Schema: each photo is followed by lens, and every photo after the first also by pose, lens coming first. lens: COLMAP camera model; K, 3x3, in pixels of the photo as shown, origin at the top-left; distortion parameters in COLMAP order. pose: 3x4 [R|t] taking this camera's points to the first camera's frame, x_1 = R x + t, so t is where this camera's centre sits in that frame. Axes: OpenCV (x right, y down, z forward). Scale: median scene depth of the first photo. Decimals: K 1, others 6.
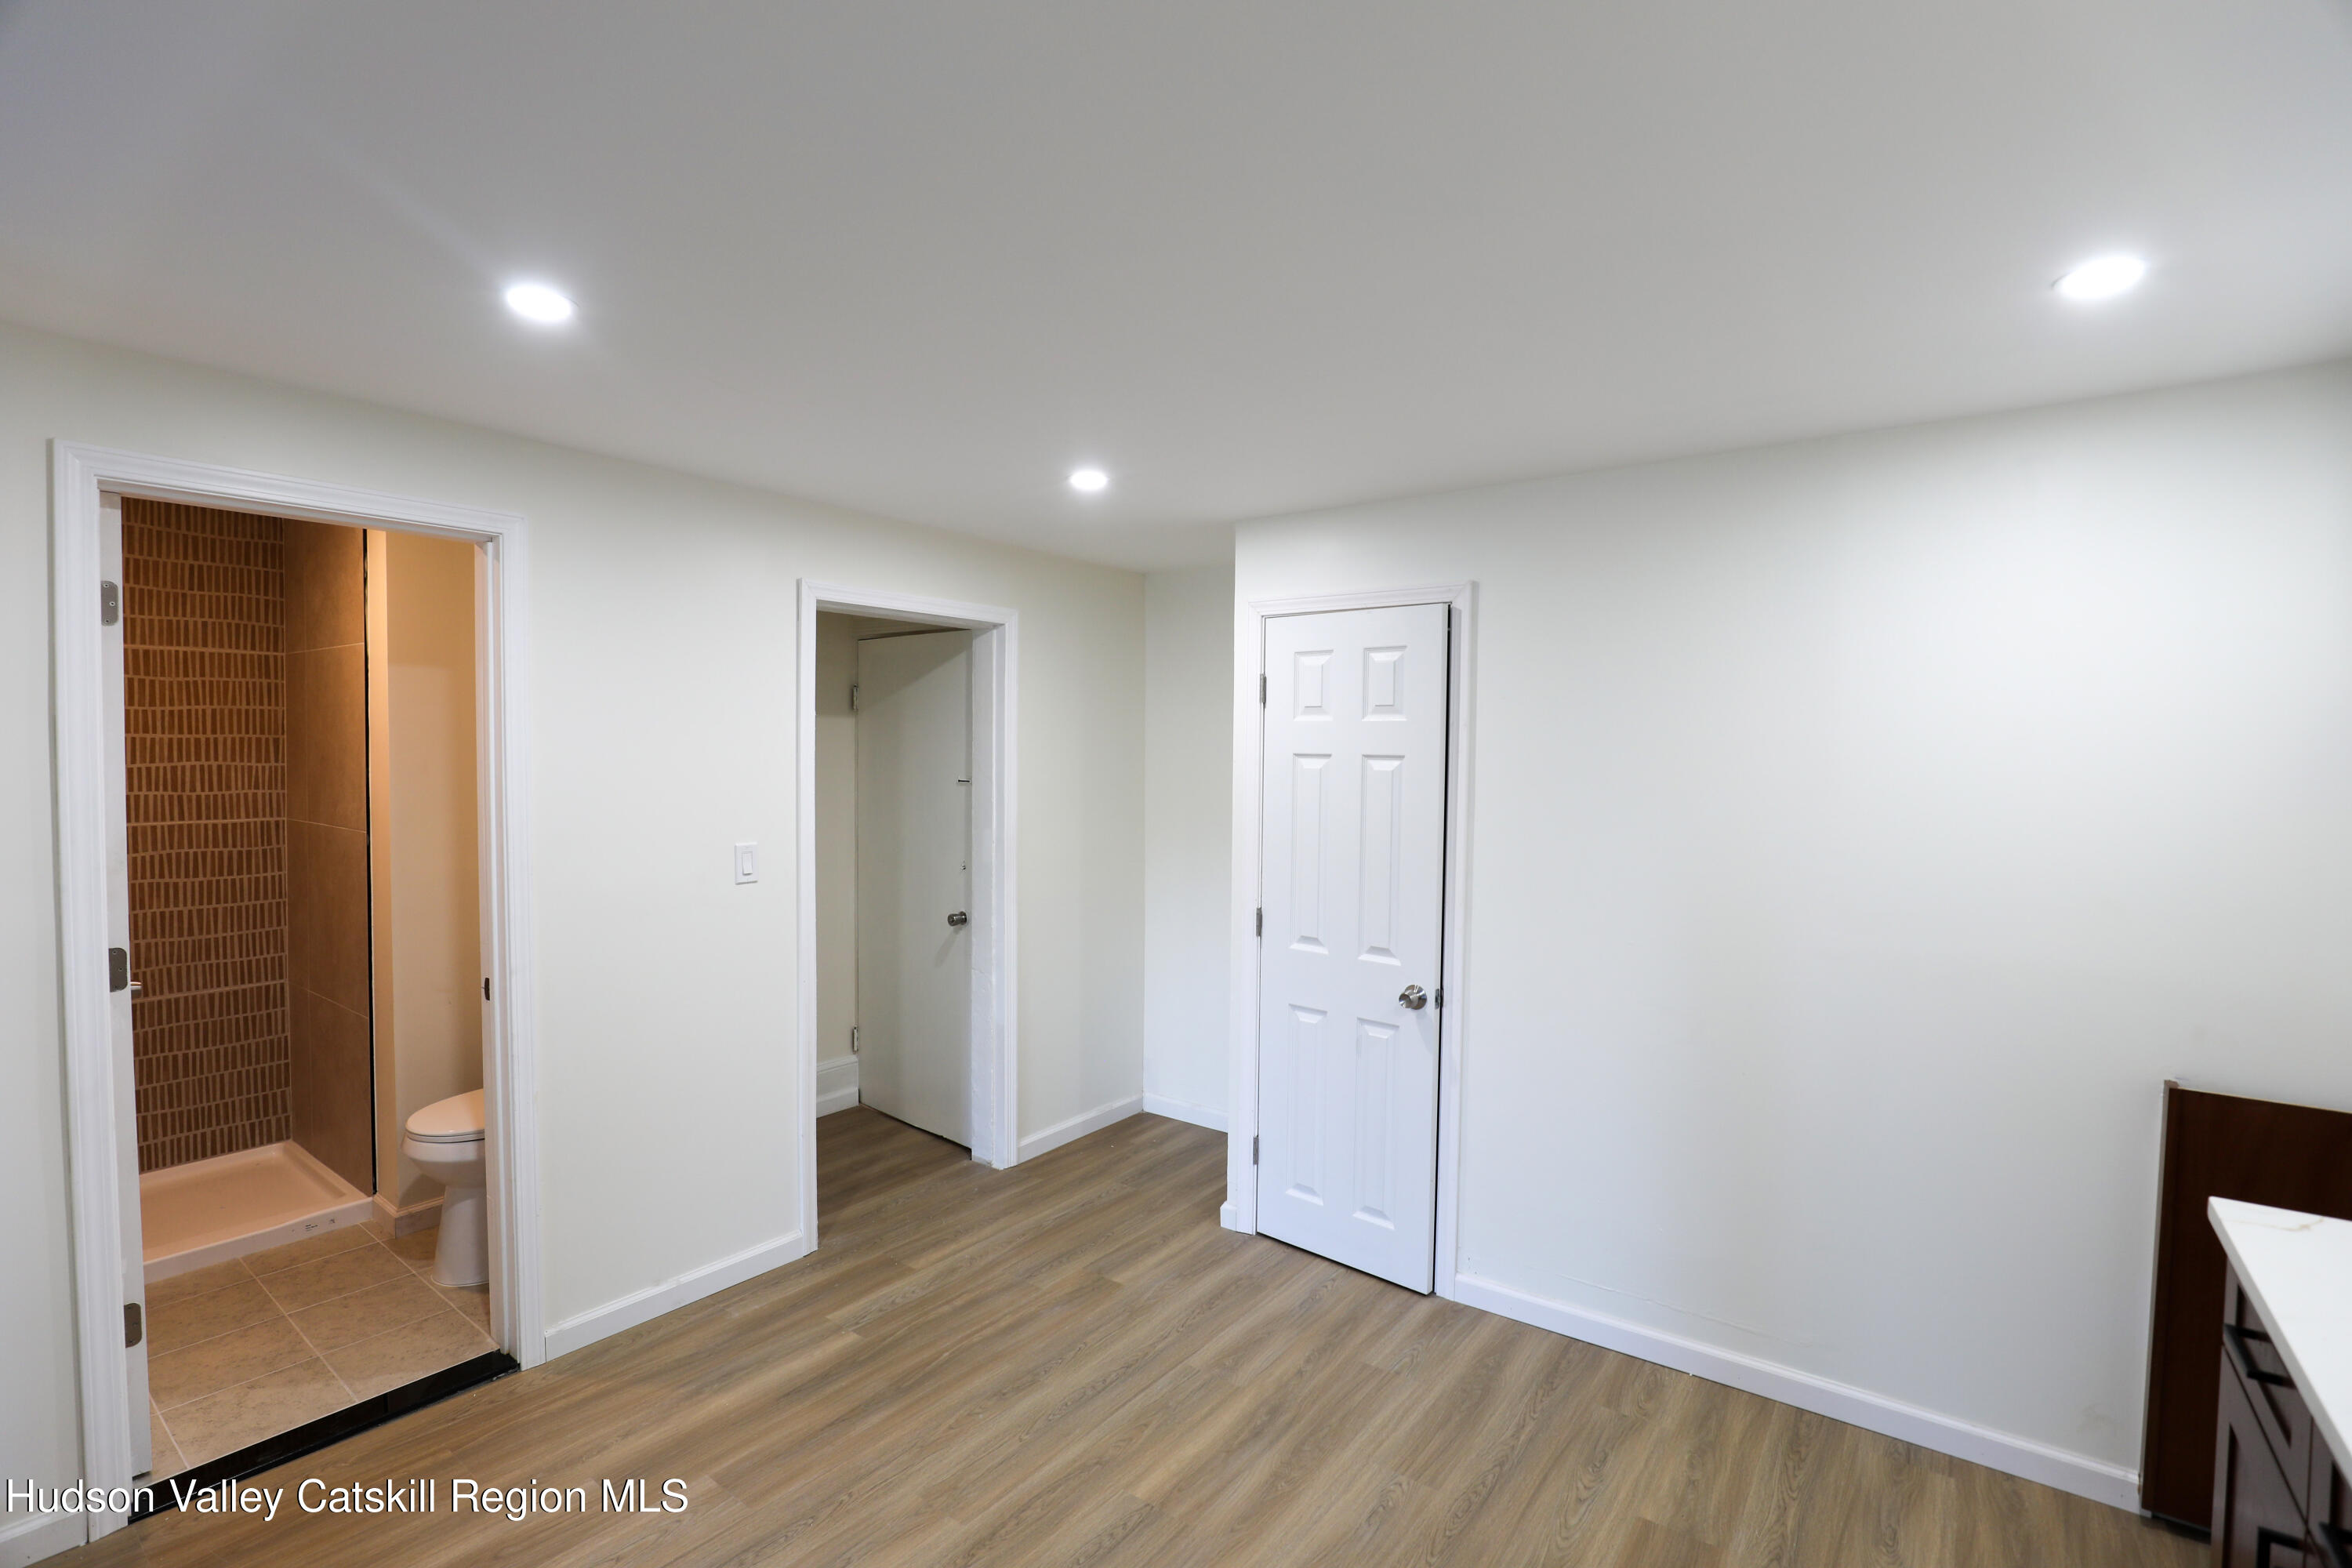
lens RADIAL K [[1079.4, 0, 1178.1], [0, 1079.4, 783.1], [0, 0, 1]] dist [-0.027565, -0.000386]
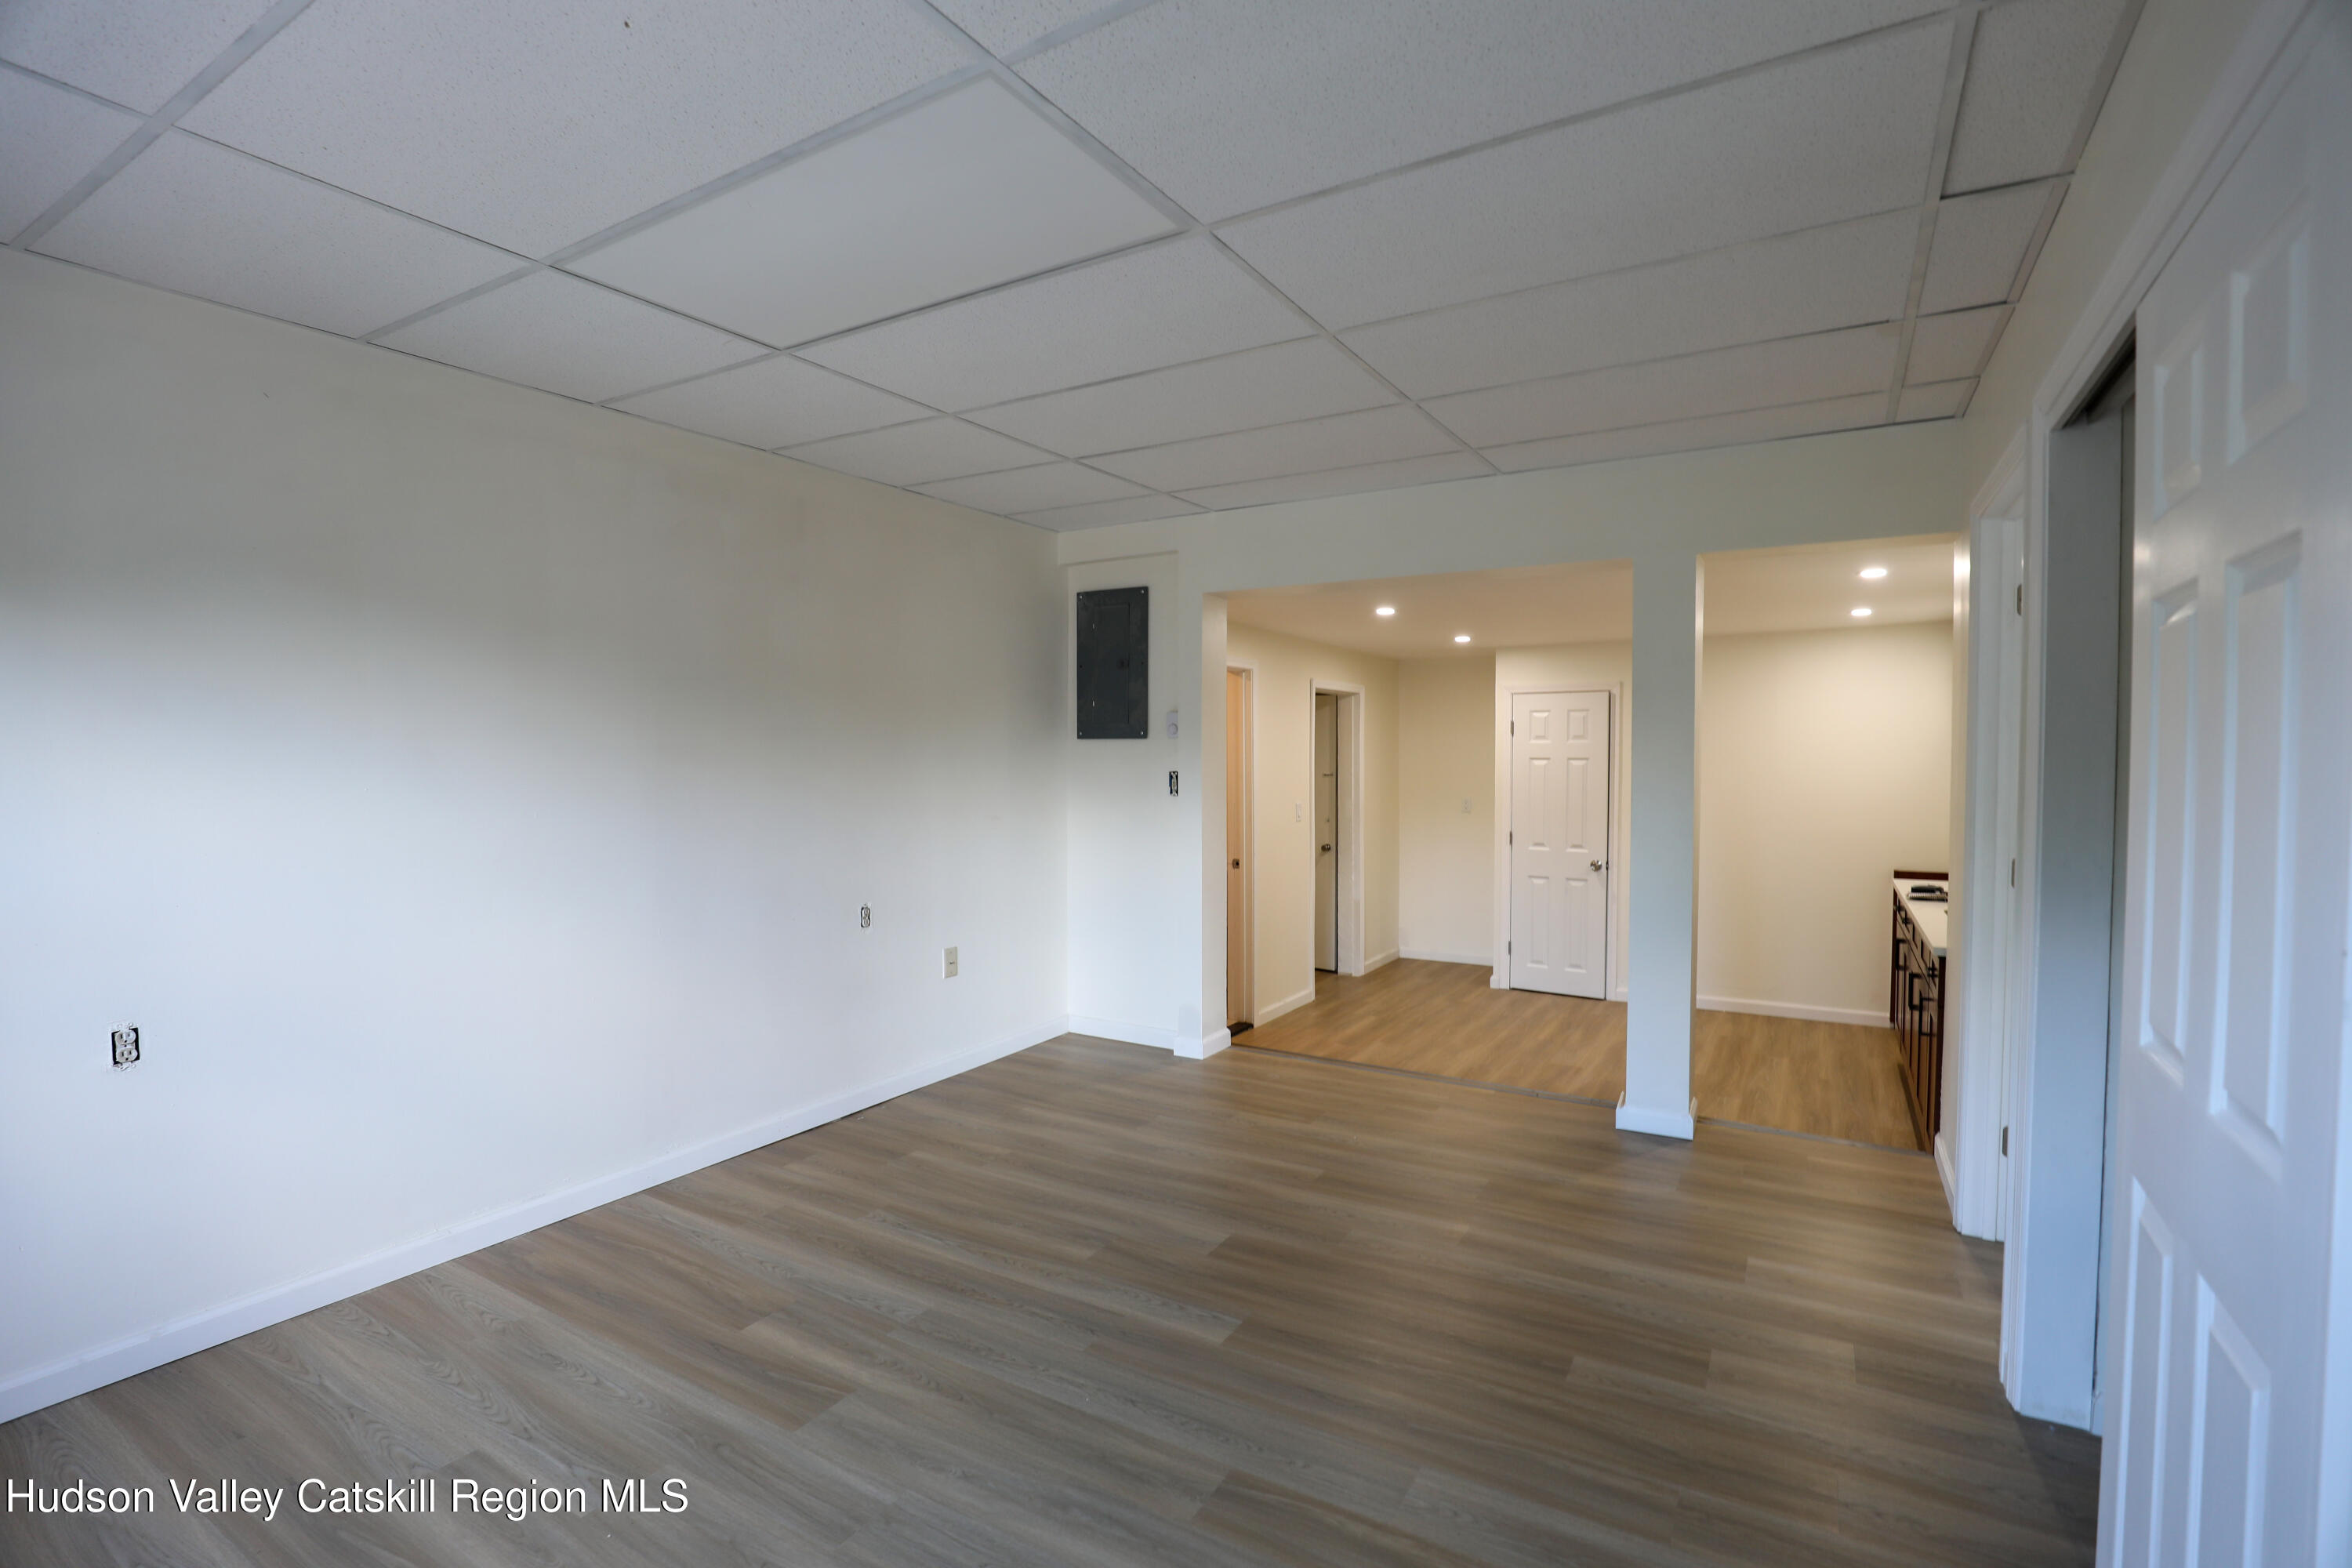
lens RADIAL K [[1079.4, 0, 1178.7], [0, 1079.4, 789.5], [0, 0, 1]] dist [-0.027565, -0.000386]
pose [[0.995270, -0.018173, 0.095432, -1.205307], [0.017895, 0.999833, 0.003766, 0.022395], [-0.095484, -0.002041, 0.995429, -1.614386]]
